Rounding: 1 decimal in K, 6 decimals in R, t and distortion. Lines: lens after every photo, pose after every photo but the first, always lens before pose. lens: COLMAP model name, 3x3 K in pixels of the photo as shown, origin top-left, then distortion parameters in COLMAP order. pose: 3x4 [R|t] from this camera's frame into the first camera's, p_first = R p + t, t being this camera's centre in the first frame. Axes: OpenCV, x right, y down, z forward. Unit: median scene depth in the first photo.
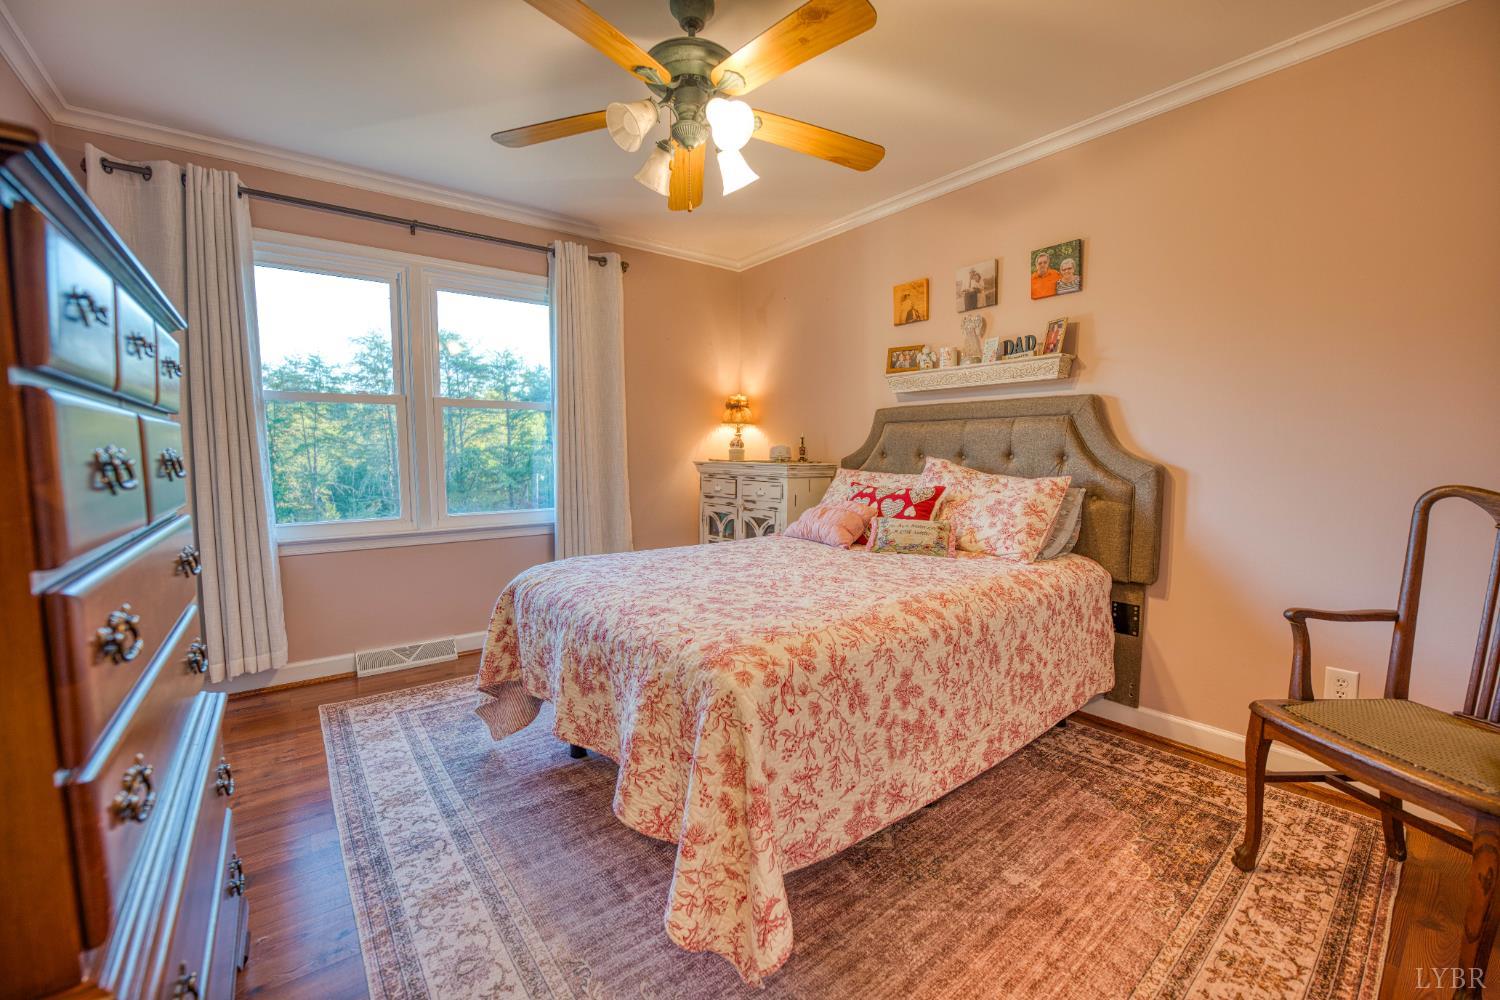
lens RADIAL K [[611.9, 0, 747.4], [0, 611.9, 501.7], [0, 0, 1]] dist [-0.023171, 0.001396]
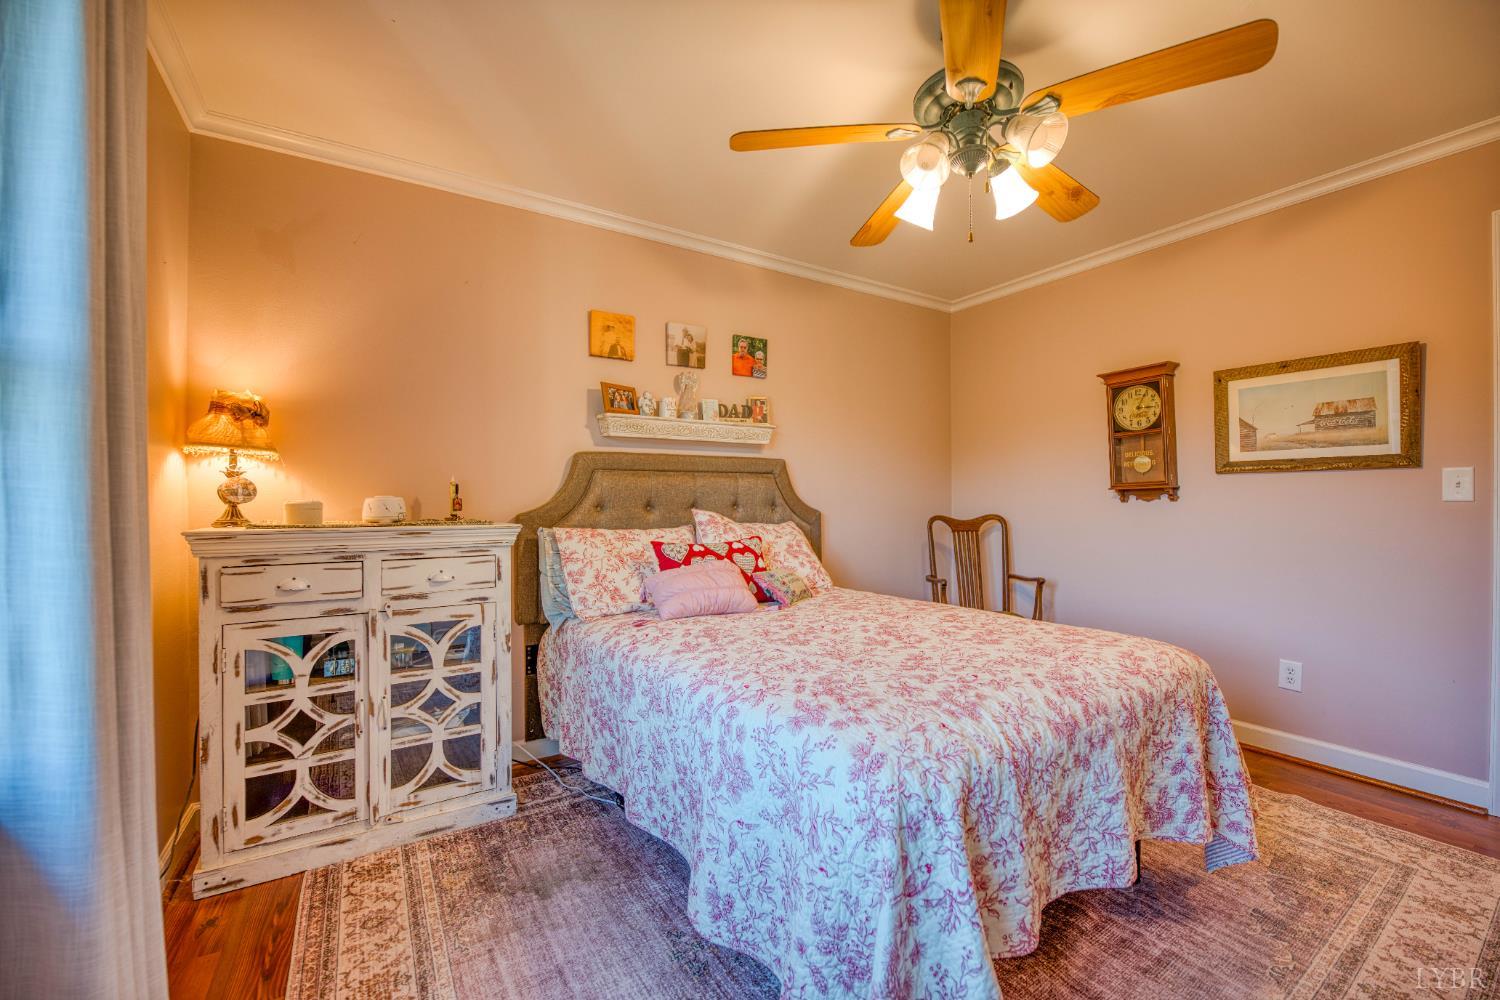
lens RADIAL K [[611.9, 0, 747.0], [0, 611.9, 503.0], [0, 0, 1]] dist [-0.023171, 0.001396]
pose [[0.081923, 0.002891, 0.996634, -0.615425], [0.093167, 0.995595, -0.010547, -0.060702], [-0.992274, 0.093718, 0.081293, 0.782306]]
